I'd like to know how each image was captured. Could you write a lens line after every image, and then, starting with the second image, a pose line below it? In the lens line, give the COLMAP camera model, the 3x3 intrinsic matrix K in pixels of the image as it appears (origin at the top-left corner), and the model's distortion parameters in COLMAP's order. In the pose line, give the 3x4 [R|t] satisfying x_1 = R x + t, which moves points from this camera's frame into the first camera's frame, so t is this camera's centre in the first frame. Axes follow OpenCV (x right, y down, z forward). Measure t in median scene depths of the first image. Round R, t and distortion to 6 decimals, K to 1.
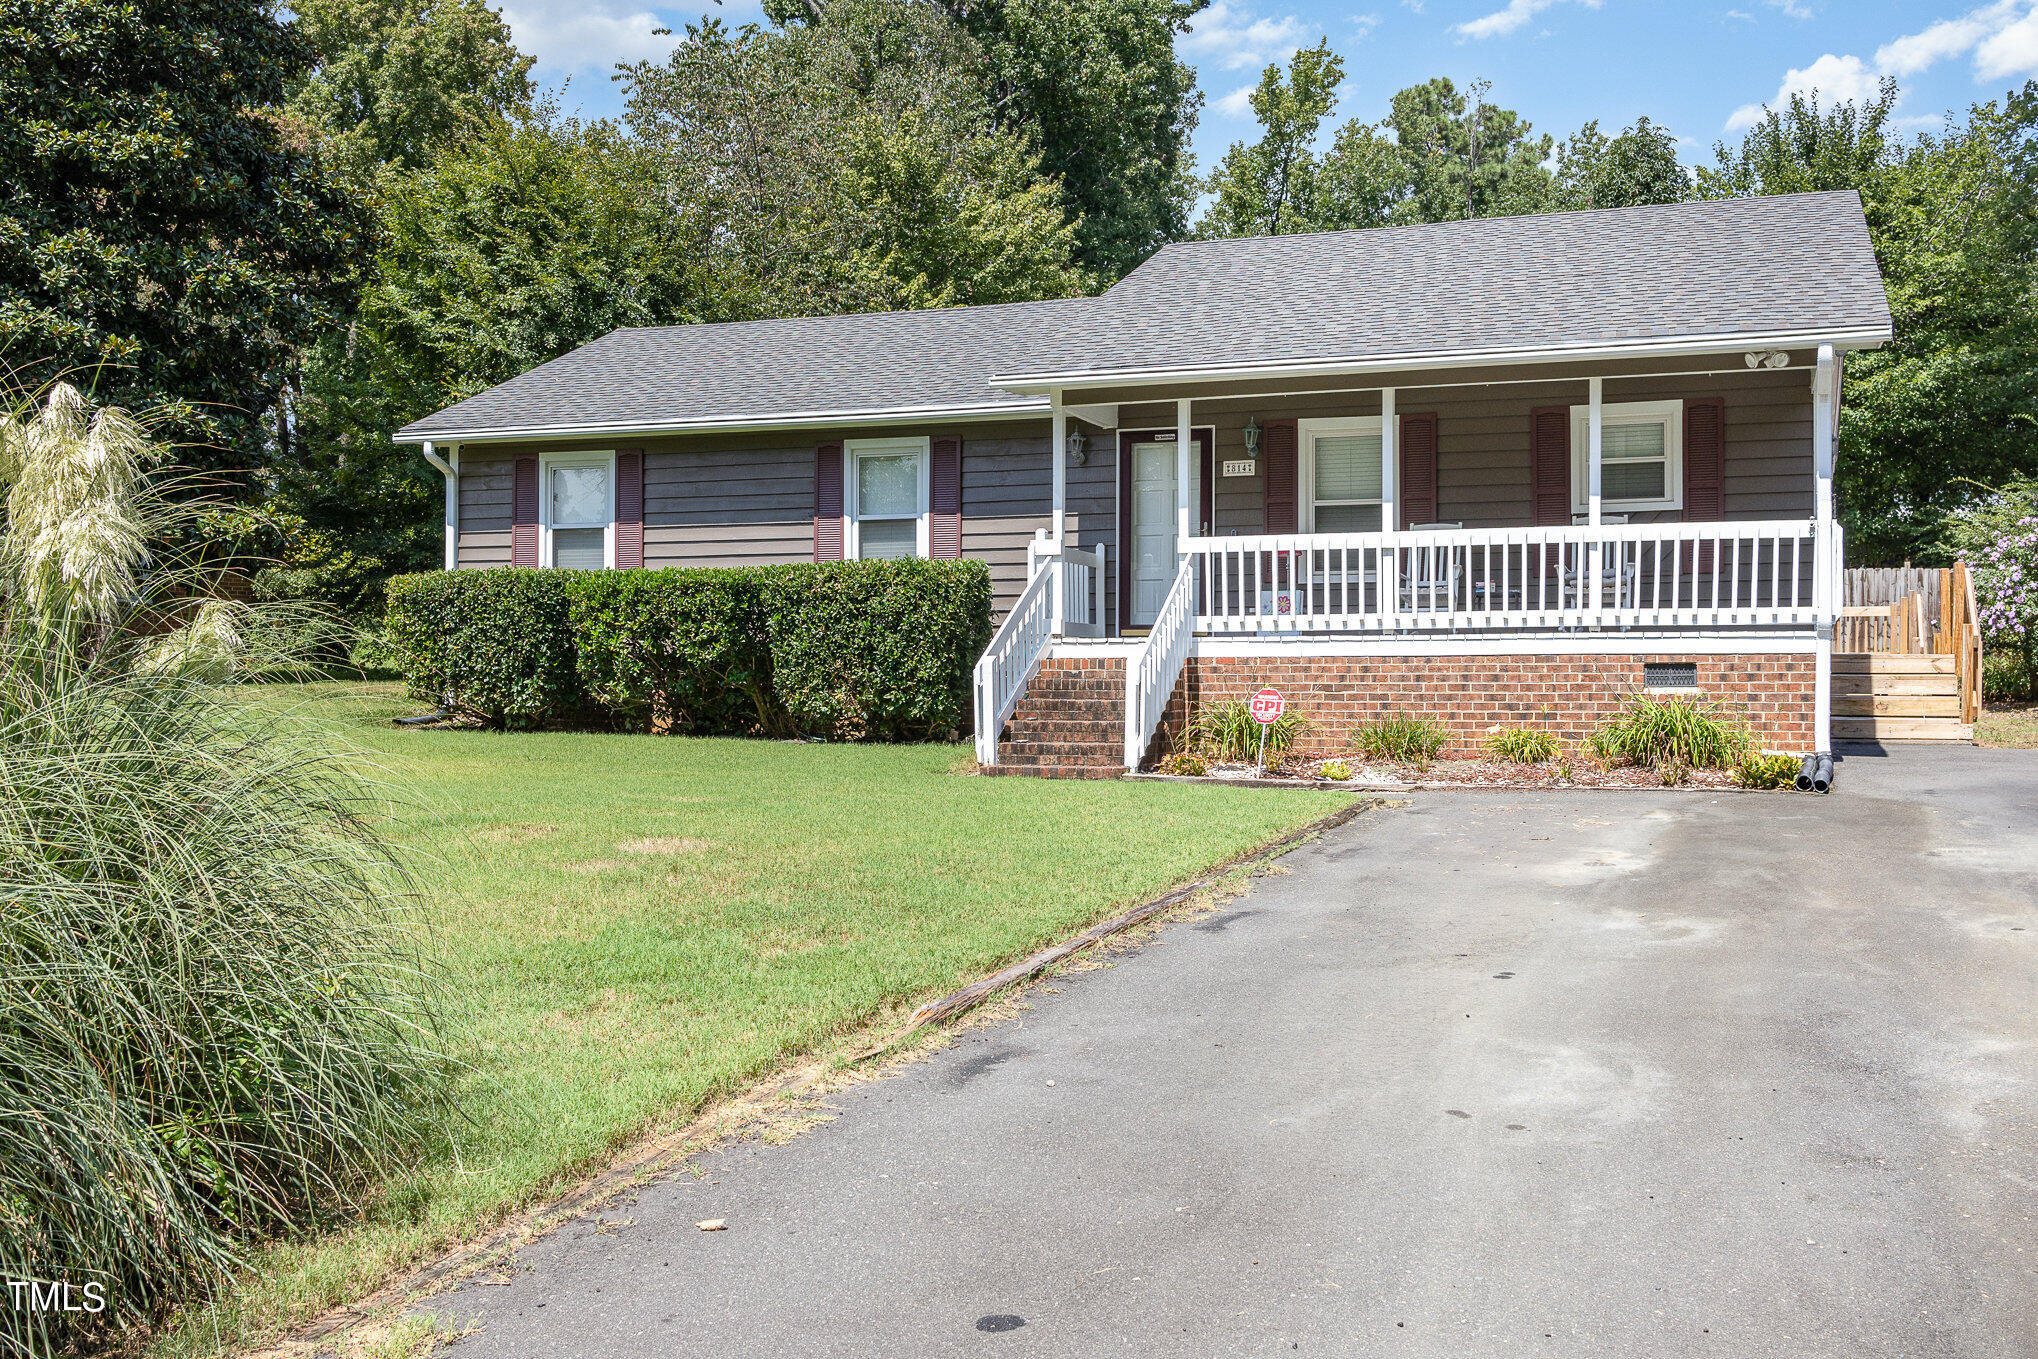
lens RADIAL K [[1949.6, 0, 1019.0], [0, 1949.6, 679.5], [0, 0, 1]] dist [0.024580, -0.002664]
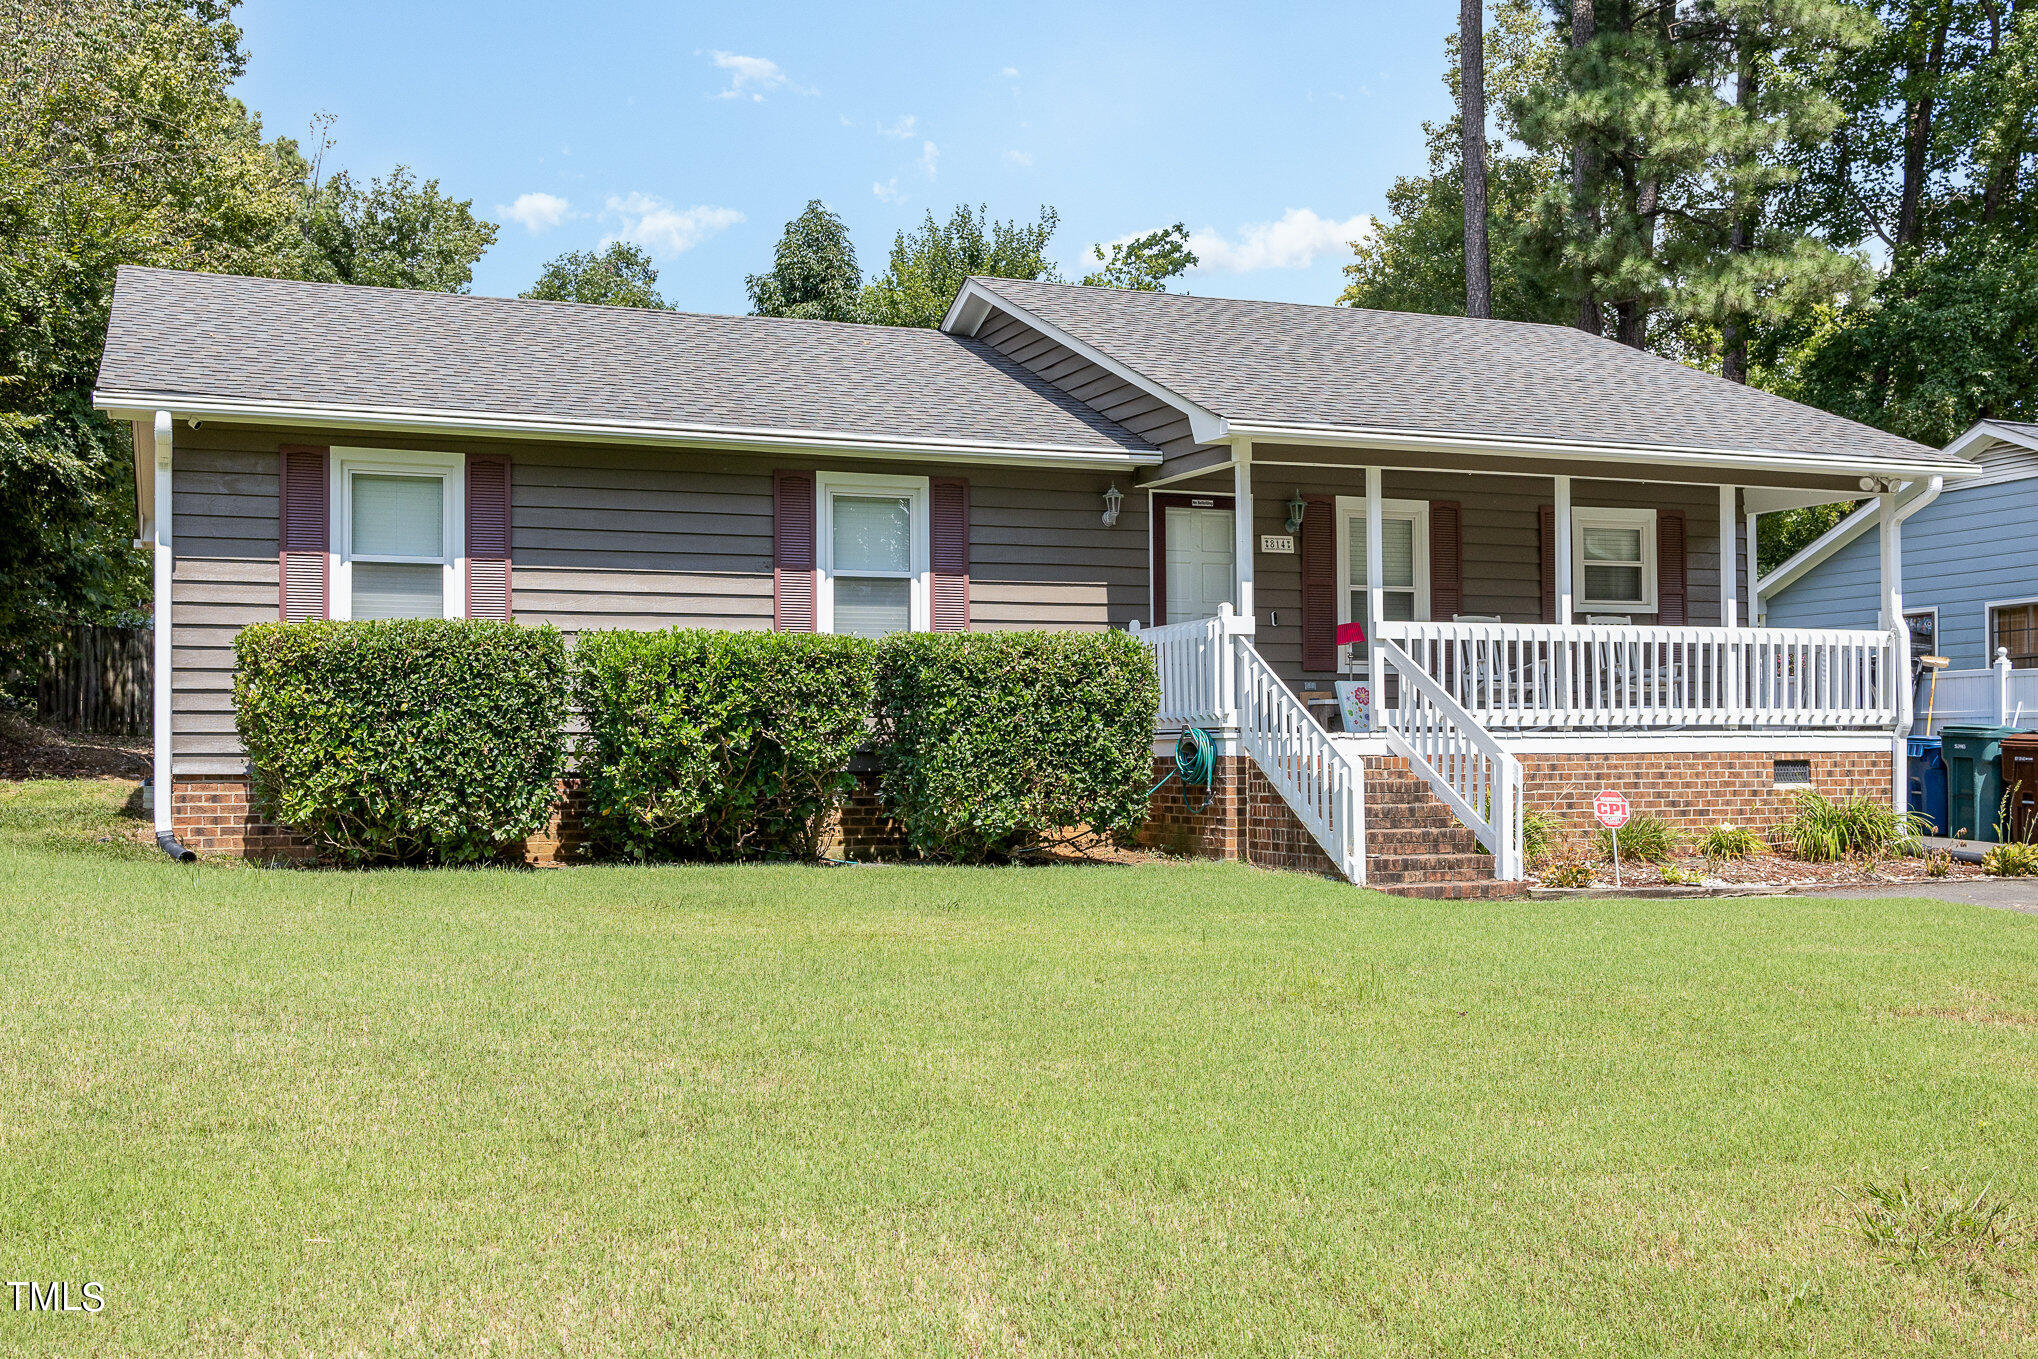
lens RADIAL K [[1987.5, 0, 973.7], [0, 1987.5, 743.0], [0, 0, 1]] dist [0.012597, 0.024707]
pose [[0.760263, 0.000646, 0.649615, -0.626791], [0.004339, 0.999972, -0.006072, -0.011611], [-0.649601, 0.007435, 0.760239, 0.412103]]
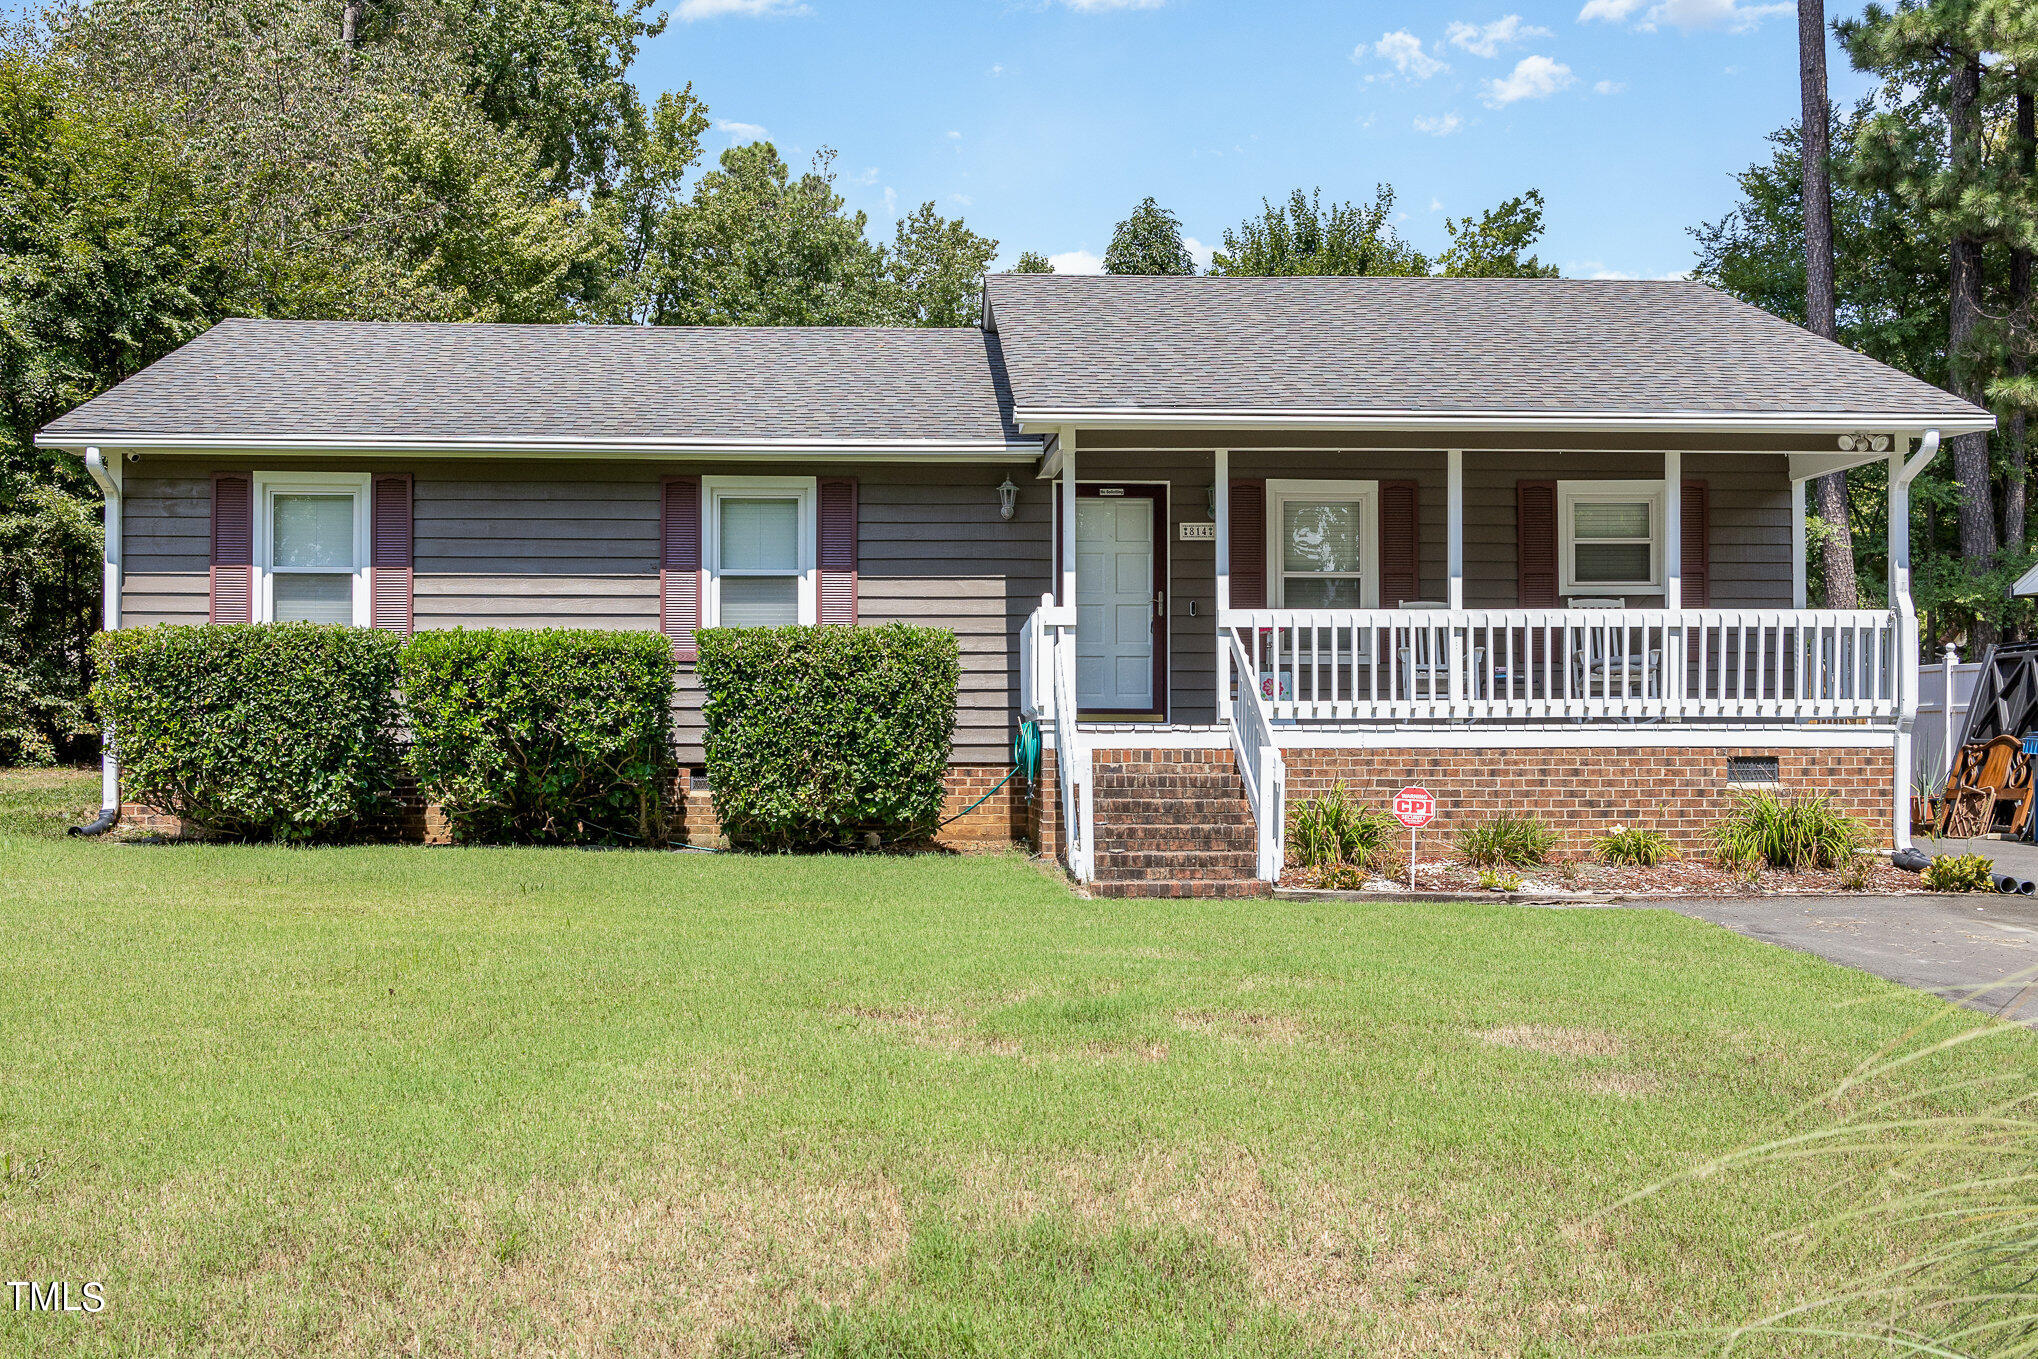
lens RADIAL K [[1987.5, 0, 973.7], [0, 1987.5, 743.0], [0, 0, 1]] dist [0.012597, 0.024707]
pose [[0.924469, 0.002458, 0.381250, -0.339406], [-0.000275, 0.999983, -0.005781, -0.008292], [-0.381258, 0.005240, 0.924454, 0.223054]]
